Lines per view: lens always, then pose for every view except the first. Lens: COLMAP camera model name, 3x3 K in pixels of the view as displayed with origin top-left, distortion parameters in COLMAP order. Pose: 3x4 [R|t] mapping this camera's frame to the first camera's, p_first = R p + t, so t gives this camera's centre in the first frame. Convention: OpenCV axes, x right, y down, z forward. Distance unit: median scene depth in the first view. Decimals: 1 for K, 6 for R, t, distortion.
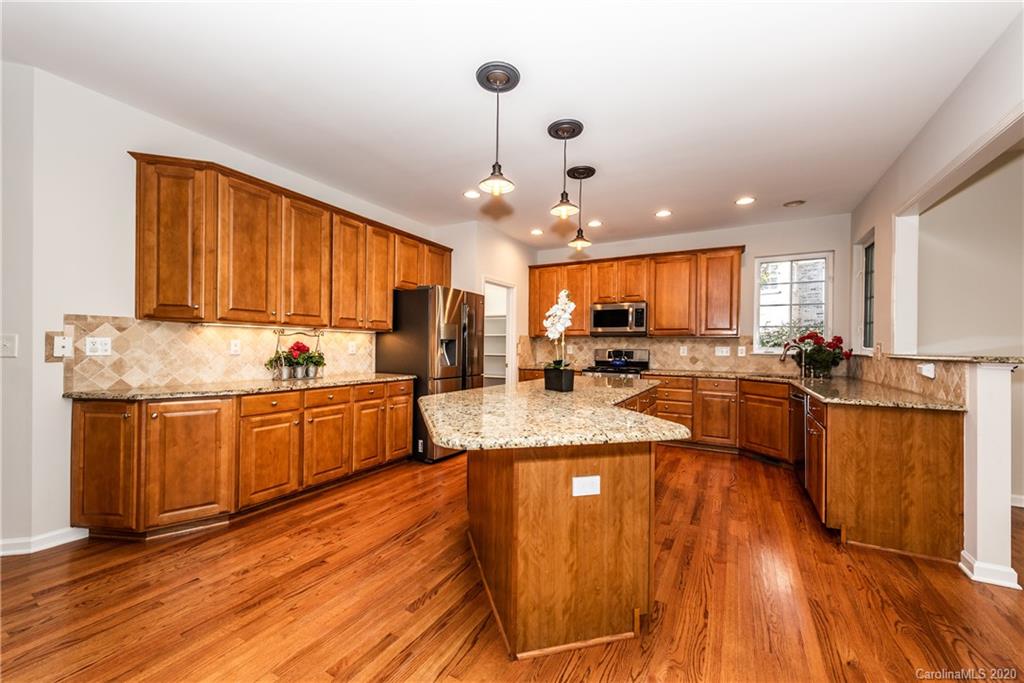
lens RADIAL K [[405.0, 0, 509.5], [0, 405.0, 346.7], [0, 0, 1]] dist [0.008361, -0.000158]
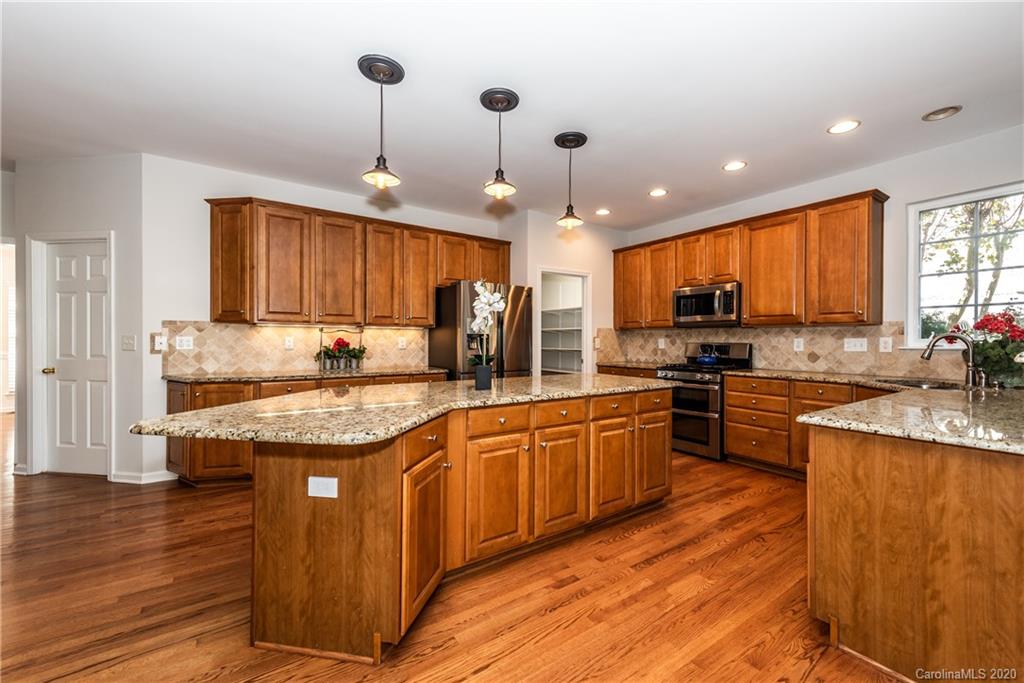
lens RADIAL K [[419.4, 0, 529.3], [0, 419.4, 341.3], [0, 0, 1]] dist [0.008553, -0.000458]
pose [[0.903943, -0.007659, -0.427585, 0.645424], [0.007201, 0.999970, -0.002689, 0.005854], [0.427593, -0.000649, 0.903971, 0.196936]]
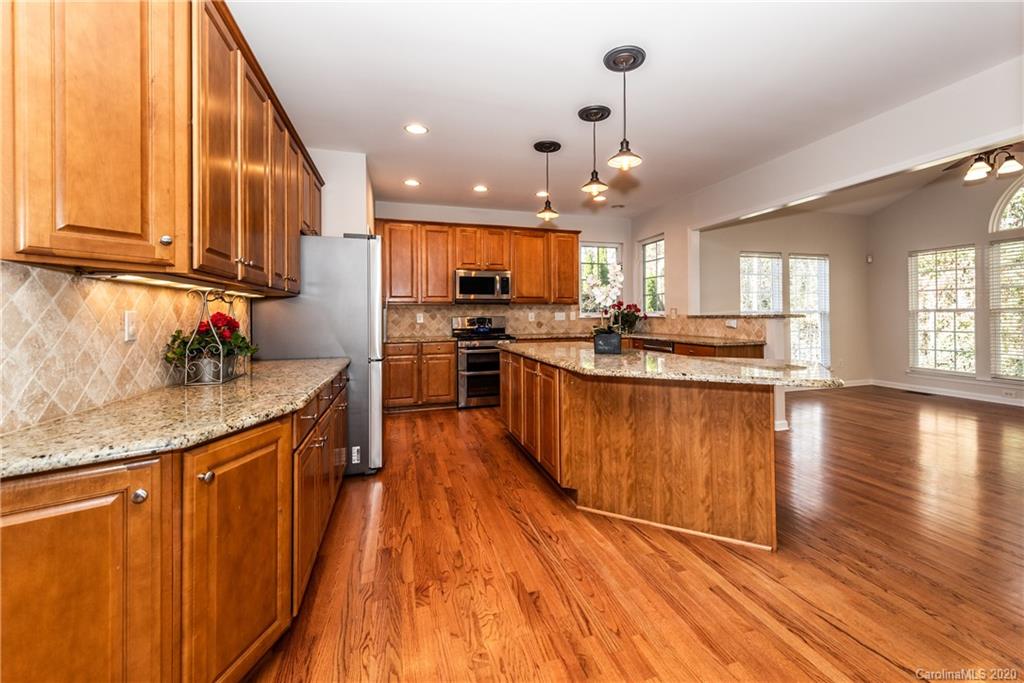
lens RADIAL K [[433.9, 0, 545.1], [0, 433.9, 310.6], [0, 0, 1]] dist [0.014523, -0.000149]
pose [[0.668437, -0.010510, 0.743694, -0.898647], [0.016614, 0.999862, -0.000804, -0.010091], [-0.743583, 0.012893, 0.668519, 0.352565]]
